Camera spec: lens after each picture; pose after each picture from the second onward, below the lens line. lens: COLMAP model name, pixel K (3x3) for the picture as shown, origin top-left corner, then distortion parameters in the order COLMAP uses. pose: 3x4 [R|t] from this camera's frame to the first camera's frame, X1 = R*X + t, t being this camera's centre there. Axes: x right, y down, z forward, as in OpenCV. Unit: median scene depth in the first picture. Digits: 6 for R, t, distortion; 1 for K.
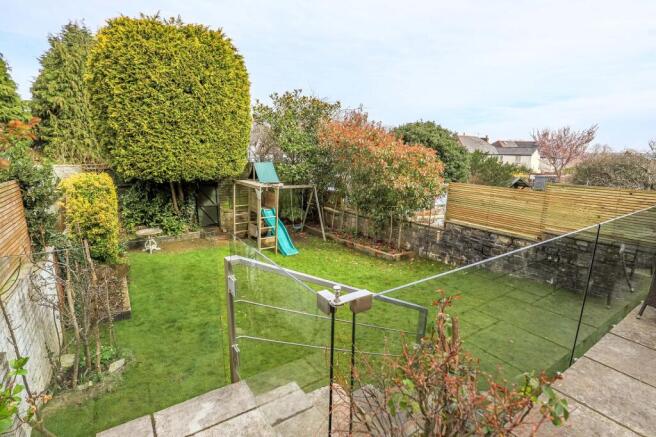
lens RADIAL K [[316.6, 0, 324.2], [0, 316.6, 222.9], [0, 0, 1]] dist [-0.033377, 0.002926]
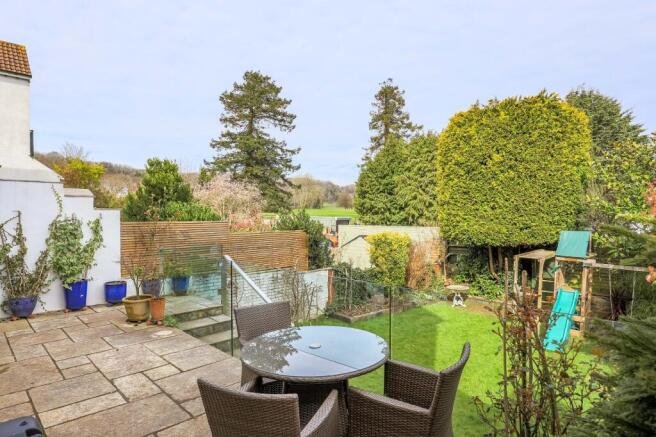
lens RADIAL K [[376.3, 0, 323.9], [0, 376.3, 220.3], [0, 0, 1]] dist [-0.015457, -0.001923]
pose [[0.195934, 0.004006, -0.980609, 0.703025], [-0.213732, 0.976125, -0.038718, -0.055805], [0.957042, 0.217174, 0.192112, 0.251143]]
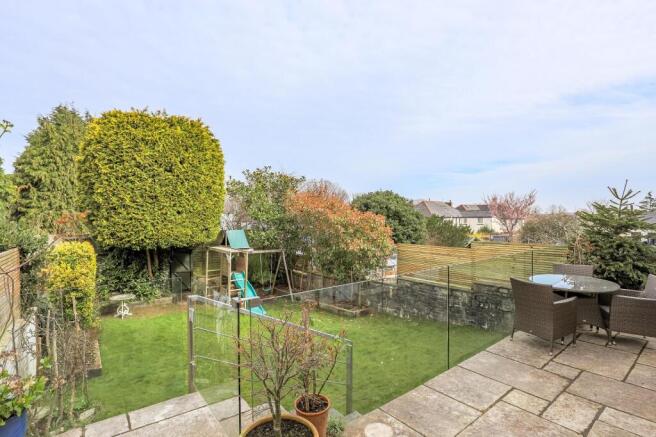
lens RADIAL K [[316.6, 0, 323.0], [0, 316.6, 222.9], [0, 0, 1]] dist [-0.033377, 0.002926]
pose [[0.997605, -0.020543, 0.066046, 0.047993], [0.033640, 0.978437, -0.203789, 0.021371], [-0.060436, 0.205523, 0.976784, -0.114357]]
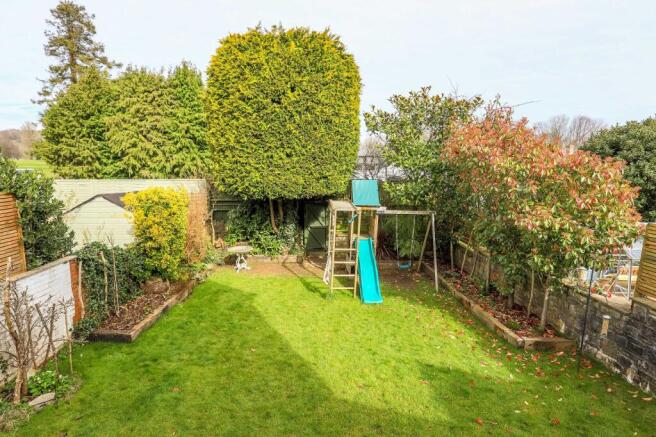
lens RADIAL K [[343.8, 0, 325.5], [0, 343.8, 221.6], [0, 0, 1]] dist [-0.023771, 0.001098]
pose [[0.845536, 0.076240, -0.528448, 0.228559], [-0.112992, 0.992886, -0.037545, -0.049001], [0.521826, 0.091456, 0.848135, 0.250356]]
